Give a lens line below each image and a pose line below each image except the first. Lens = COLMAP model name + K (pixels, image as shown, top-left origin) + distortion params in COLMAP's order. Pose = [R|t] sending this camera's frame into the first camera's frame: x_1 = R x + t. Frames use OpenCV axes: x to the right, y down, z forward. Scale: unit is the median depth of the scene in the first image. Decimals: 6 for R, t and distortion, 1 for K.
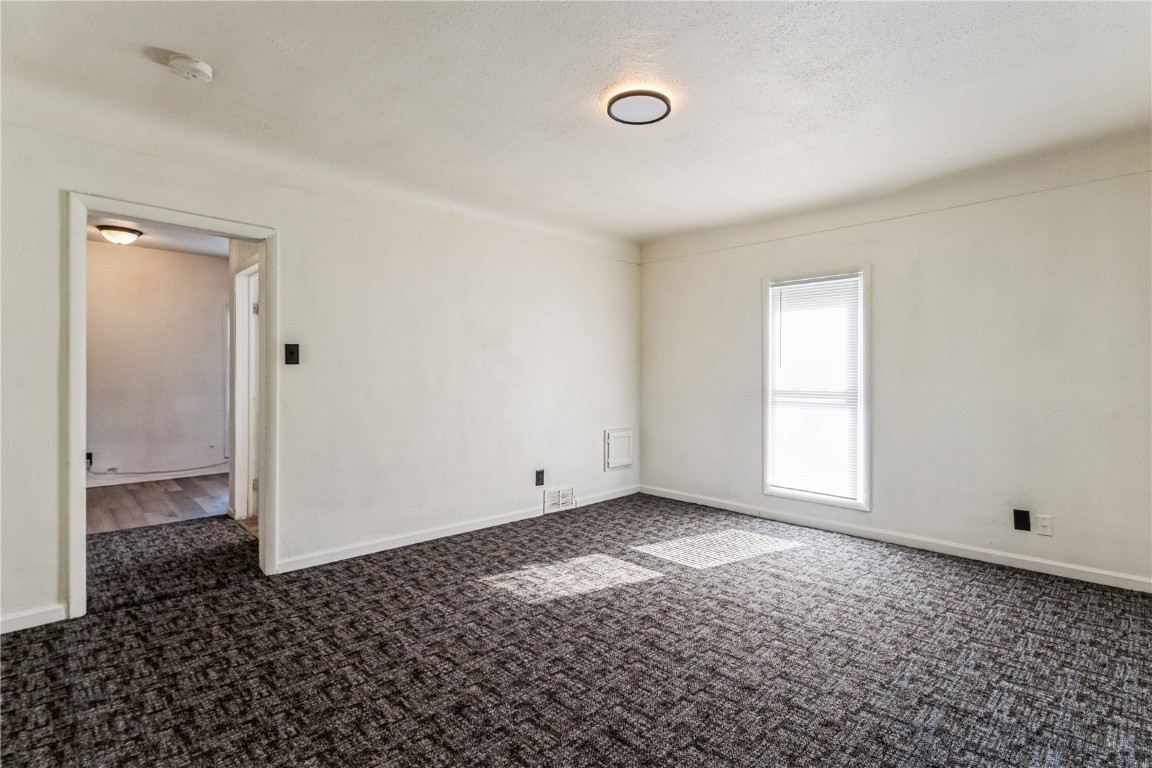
lens RADIAL K [[542.6, 0, 573.6], [0, 542.6, 377.2], [0, 0, 1]] dist [0.001817, -0.001307]
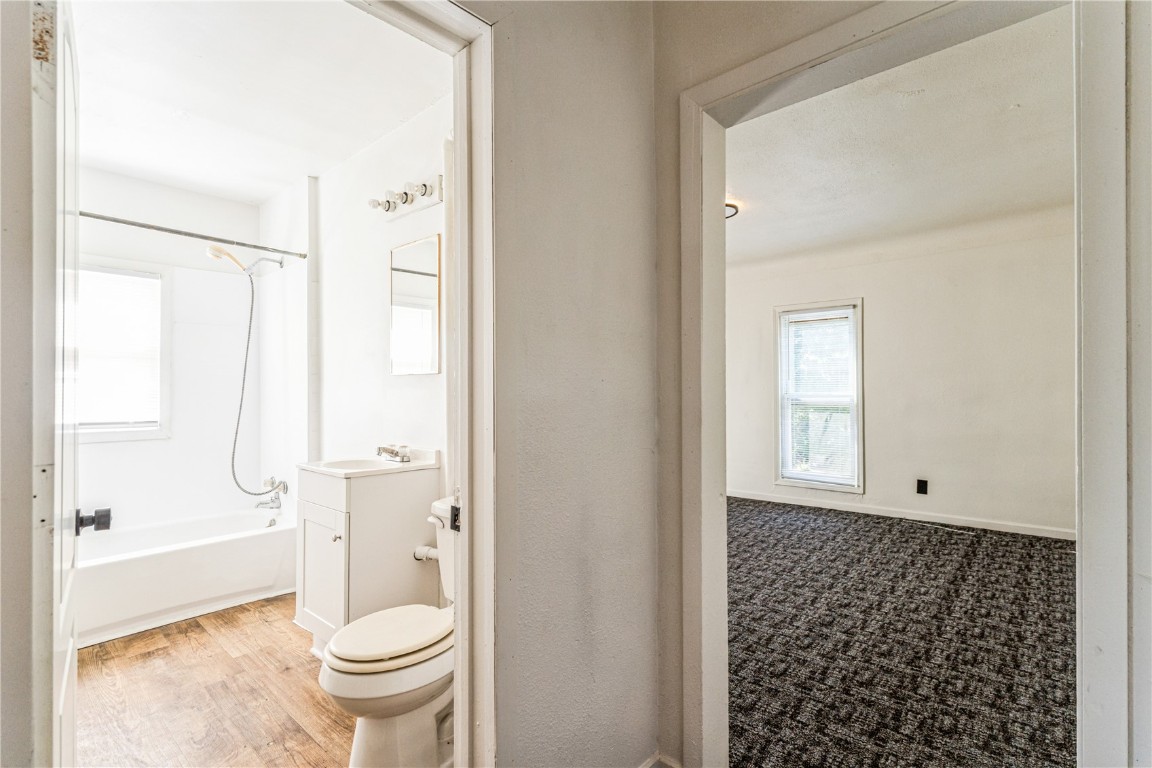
lens RADIAL K [[542.6, 0, 580.9], [0, 542.6, 394.0], [0, 0, 1]] dist [0.001817, -0.001307]
pose [[-0.068498, -0.008967, 0.997611, -1.565263], [0.017646, 0.999792, 0.010198, -0.010066], [-0.997495, 0.018302, -0.068326, 1.706624]]
